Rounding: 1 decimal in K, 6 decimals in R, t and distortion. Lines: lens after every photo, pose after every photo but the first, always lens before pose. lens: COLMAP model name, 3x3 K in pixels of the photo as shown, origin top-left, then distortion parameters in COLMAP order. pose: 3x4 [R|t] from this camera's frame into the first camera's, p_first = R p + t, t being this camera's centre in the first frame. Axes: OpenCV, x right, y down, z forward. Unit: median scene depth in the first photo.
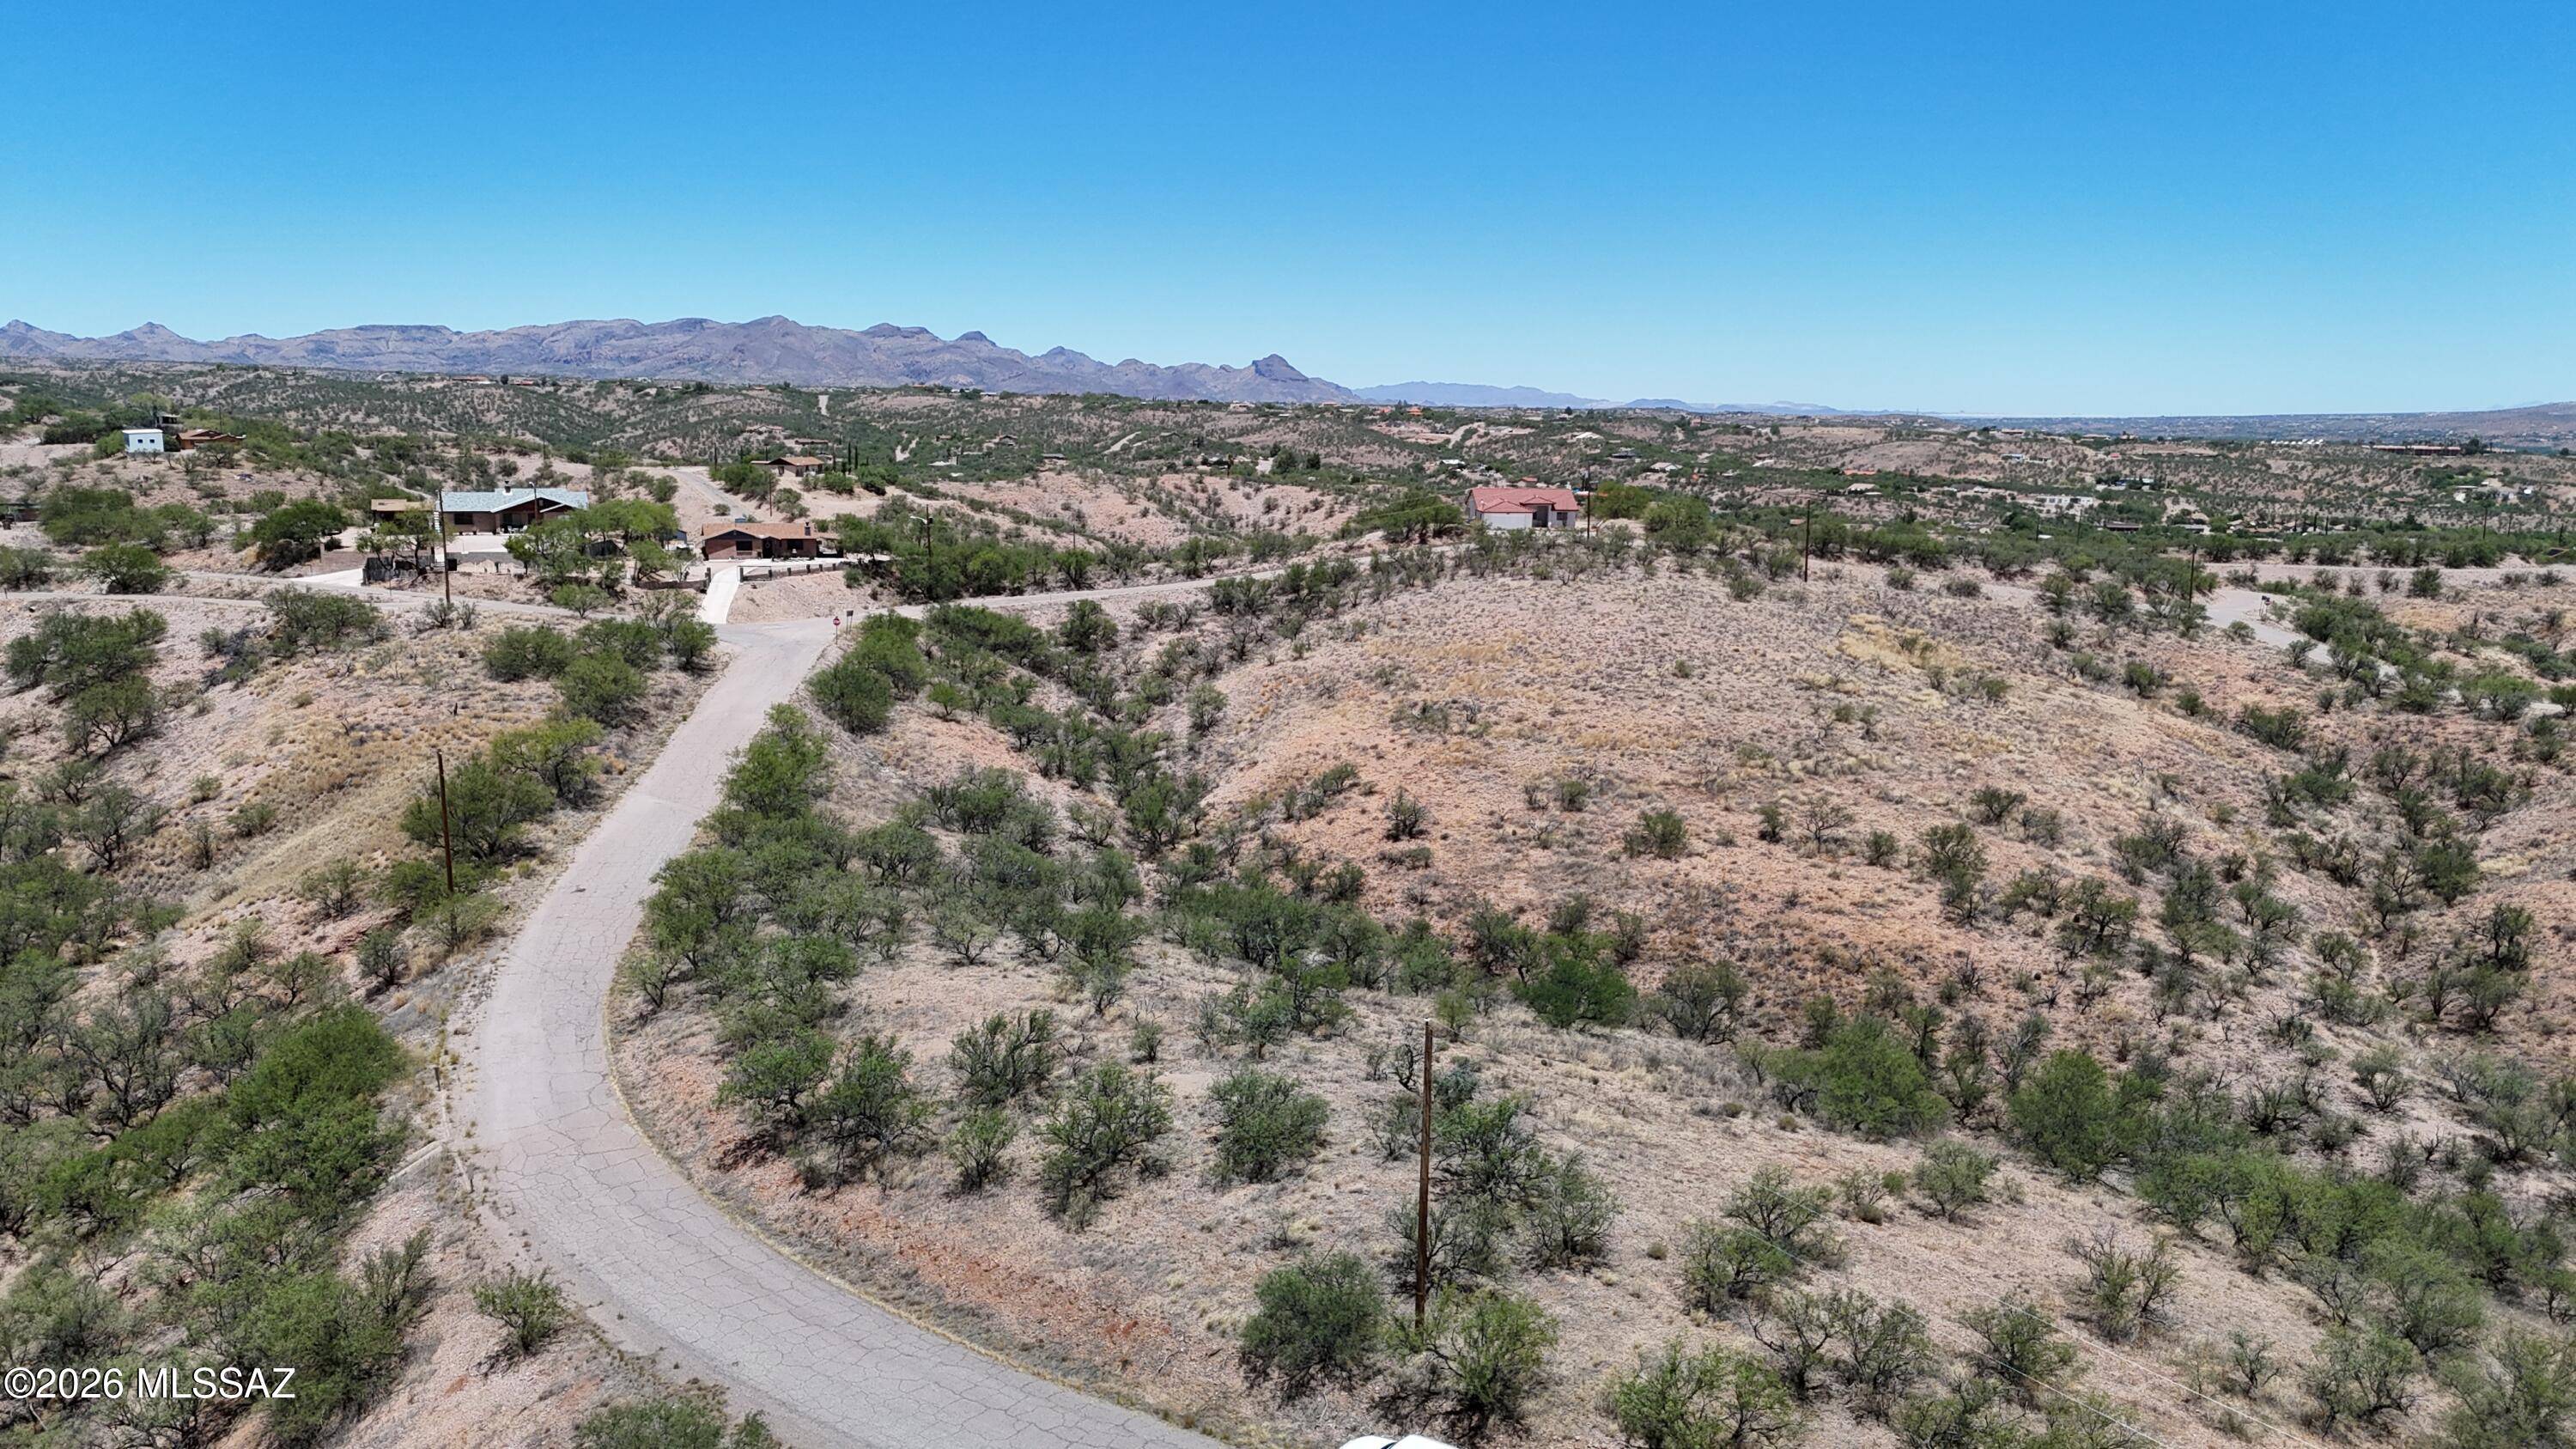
lens RADIAL K [[1884.7, 0, 1285.9], [0, 1884.7, 727.2], [0, 0, 1]] dist [0.075663, -0.071715]
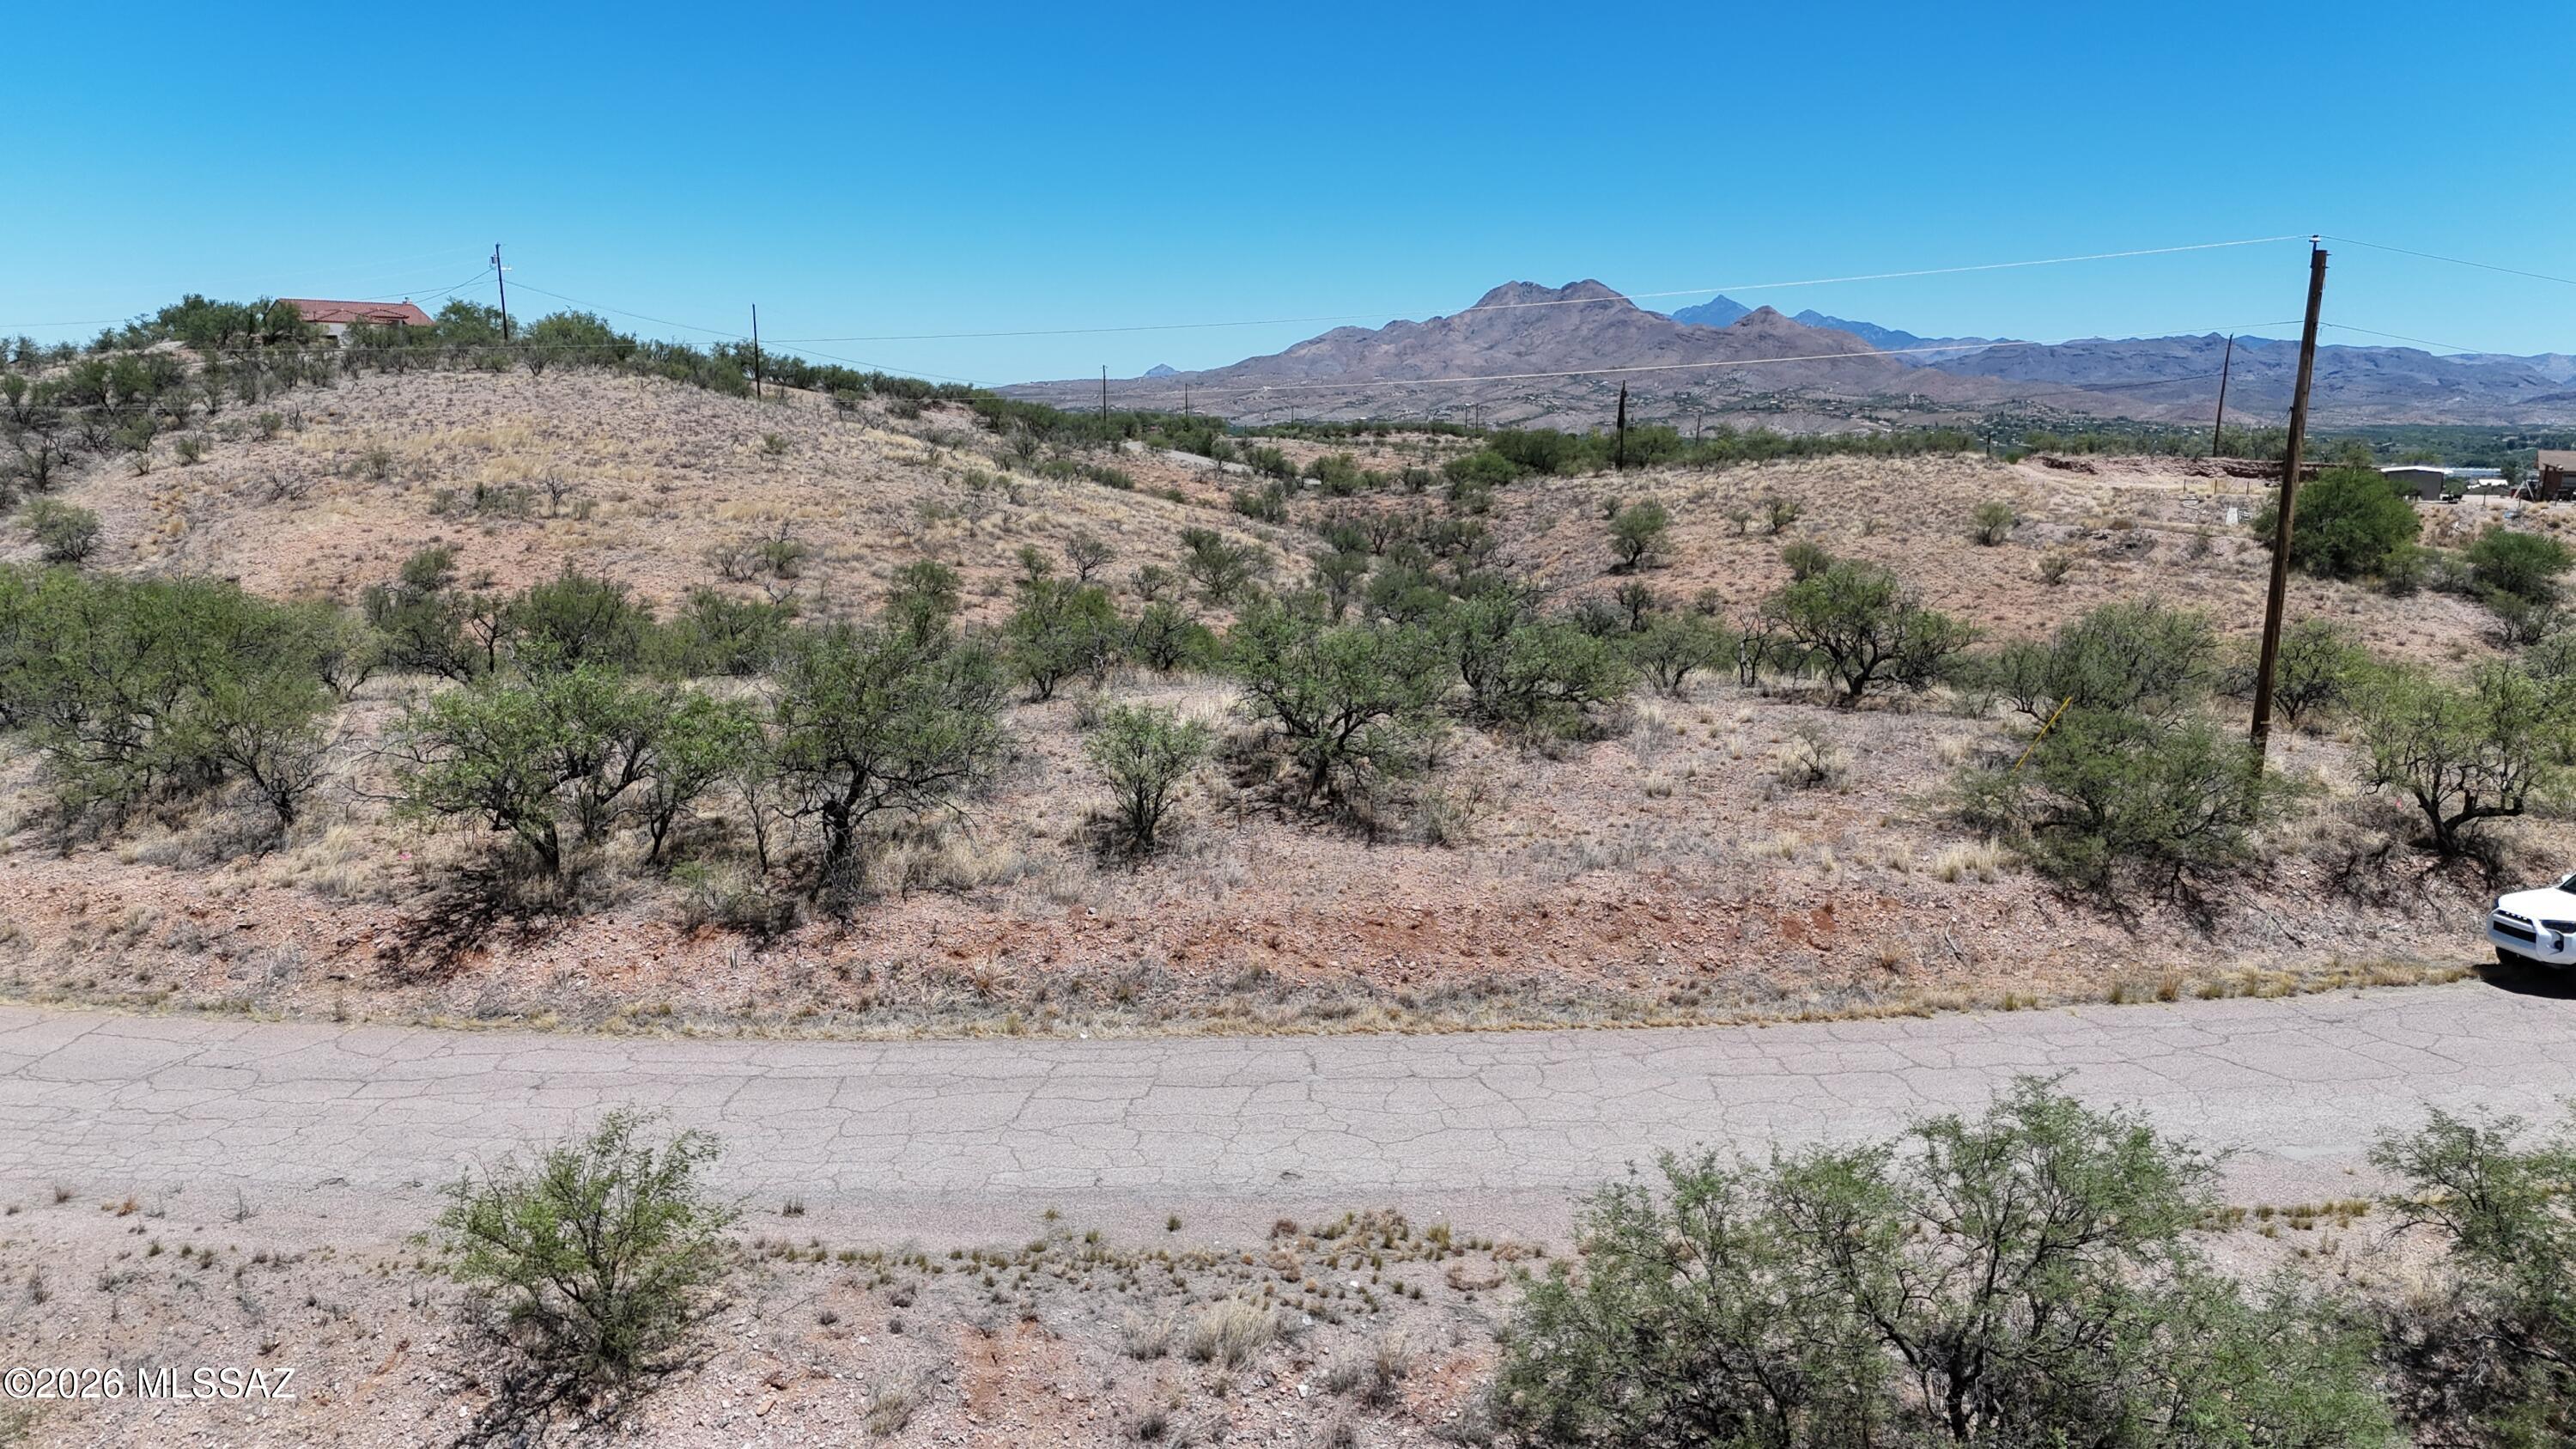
lens RADIAL K [[1884.7, 0, 1293.1], [0, 1884.7, 727.4], [0, 0, 1]] dist [0.075663, -0.071715]
pose [[0.749808, -0.116004, 0.651407, -0.023840], [0.108774, 0.992727, 0.051581, 0.010066], [-0.652653, 0.032180, 0.756973, 0.031771]]
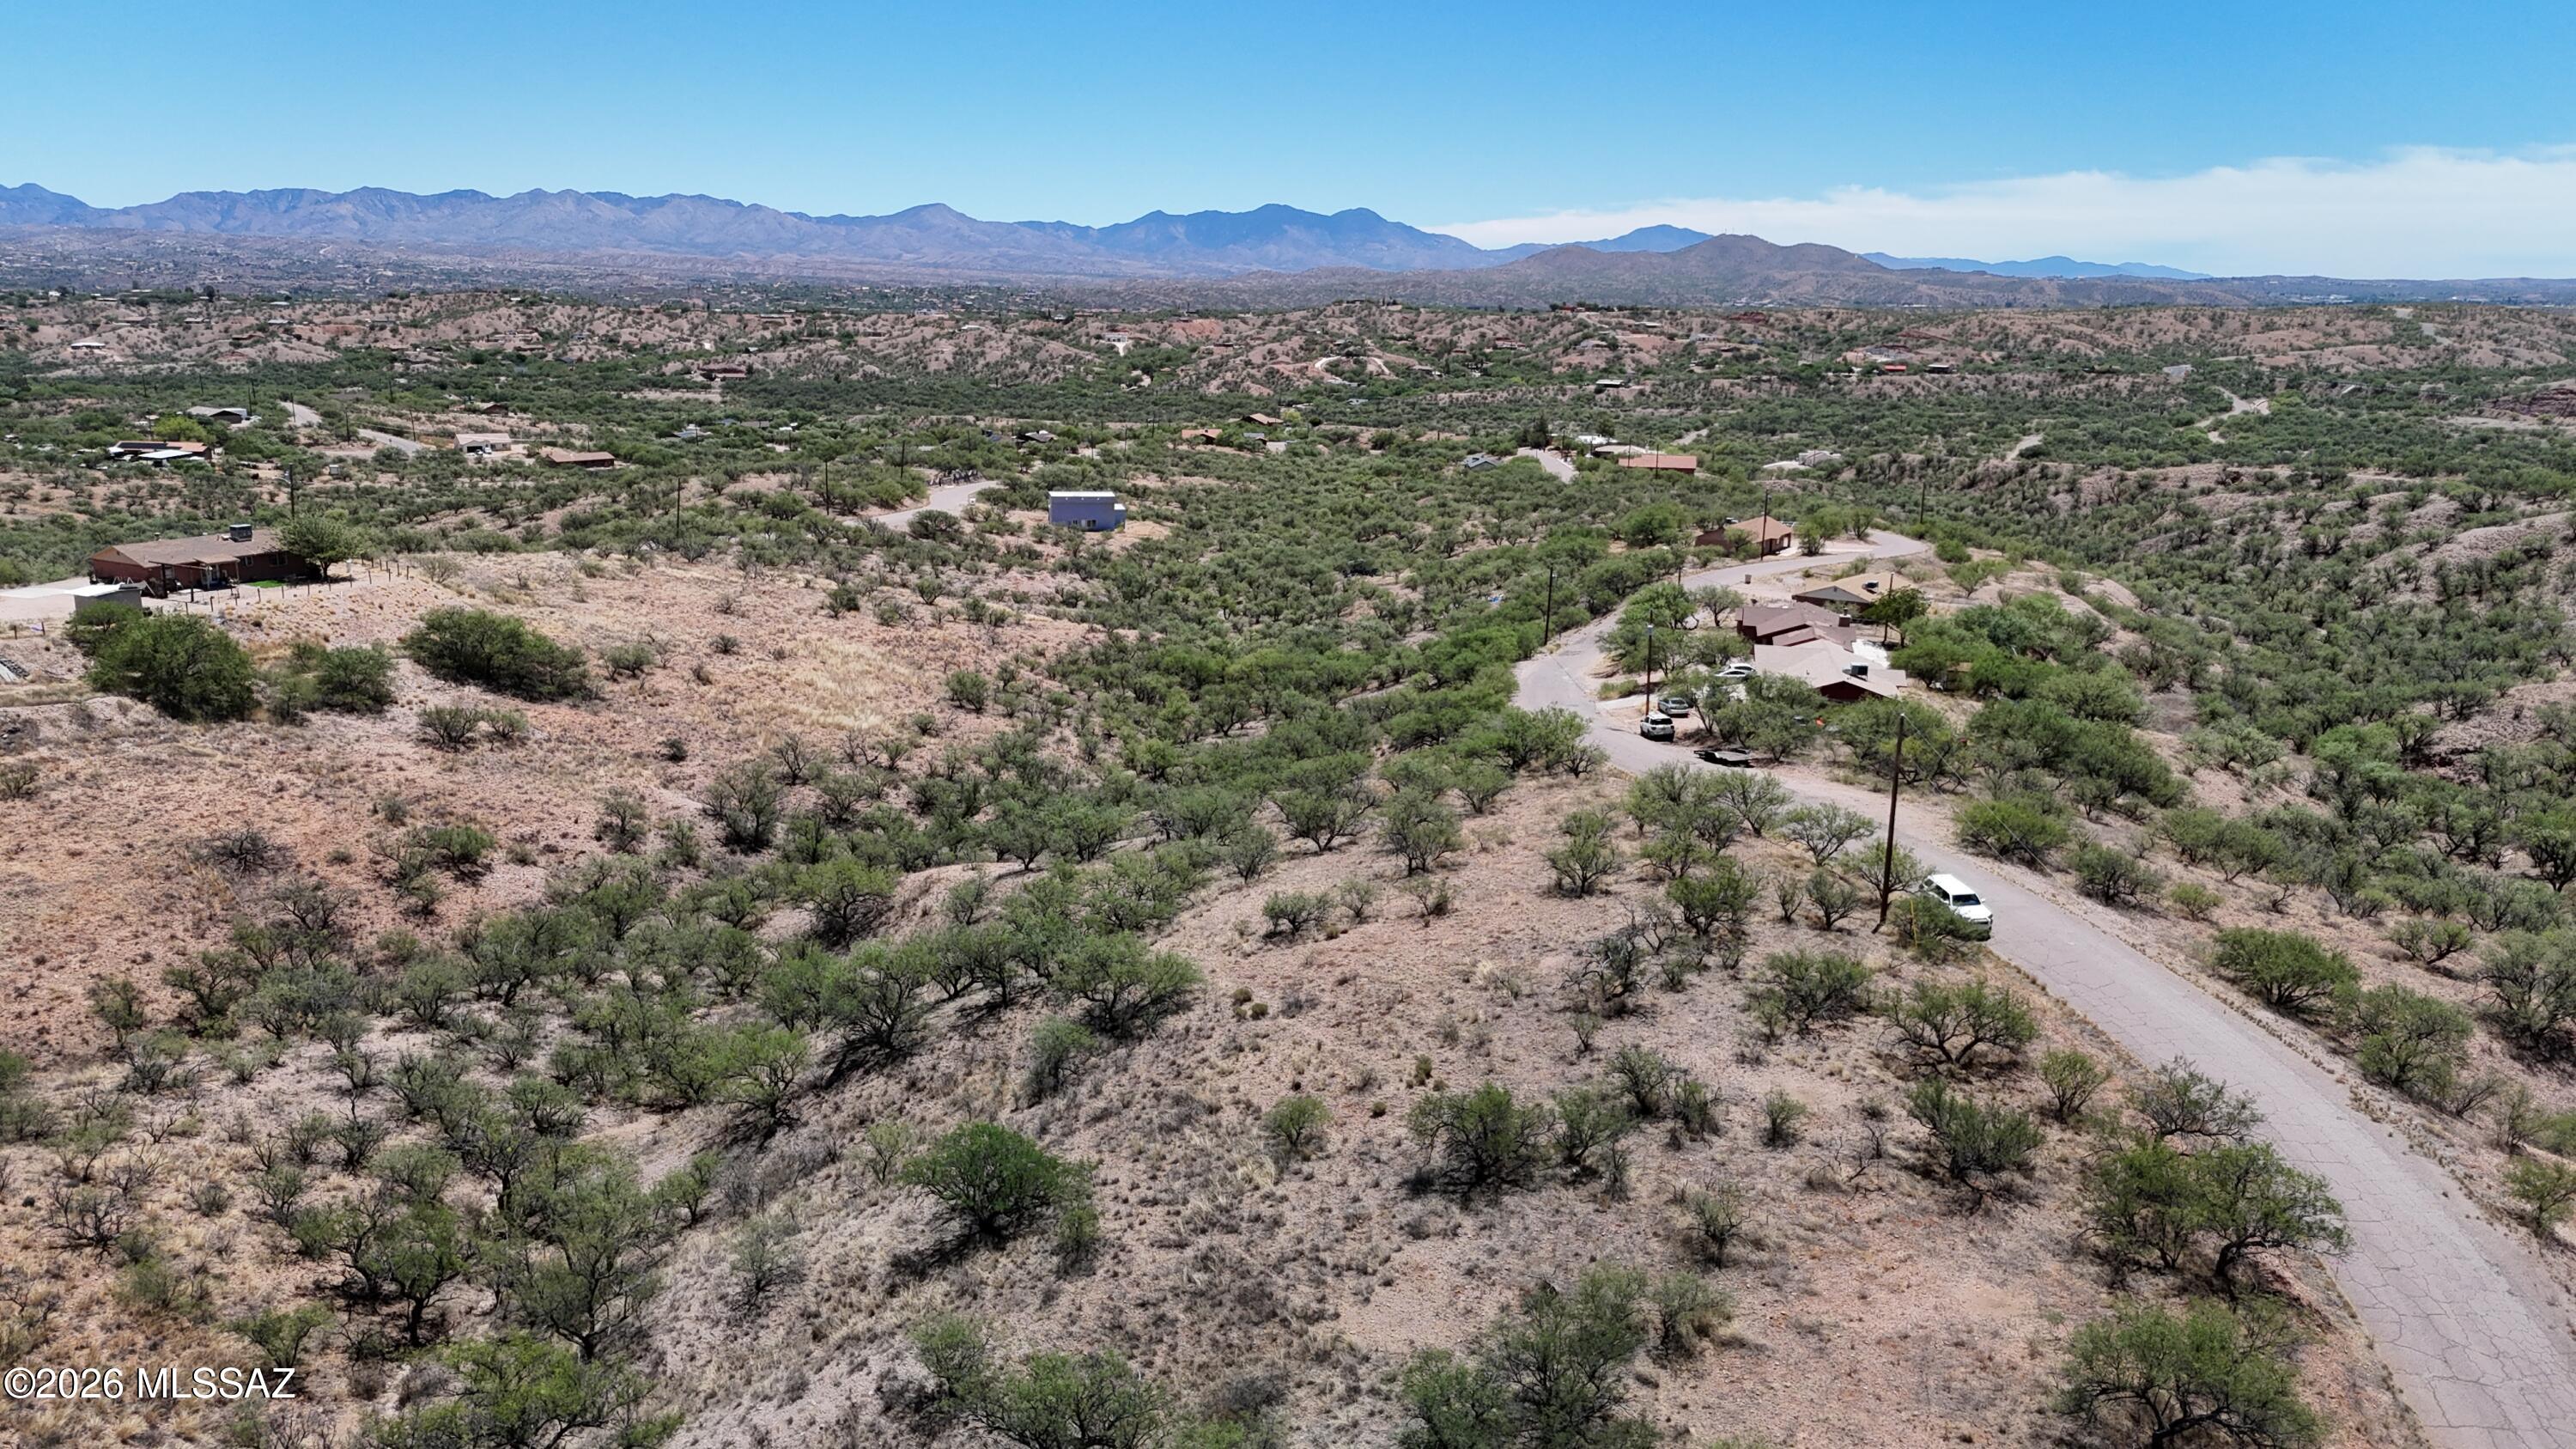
lens RADIAL K [[1884.7, 0, 1290.9], [0, 1884.7, 734.3], [0, 0, 1]] dist [0.075663, -0.071715]
pose [[-0.683922, -0.193447, 0.703441, -0.029340], [0.100242, 0.930143, 0.353251, -0.018702], [-0.722636, 0.312110, -0.616753, 0.099376]]
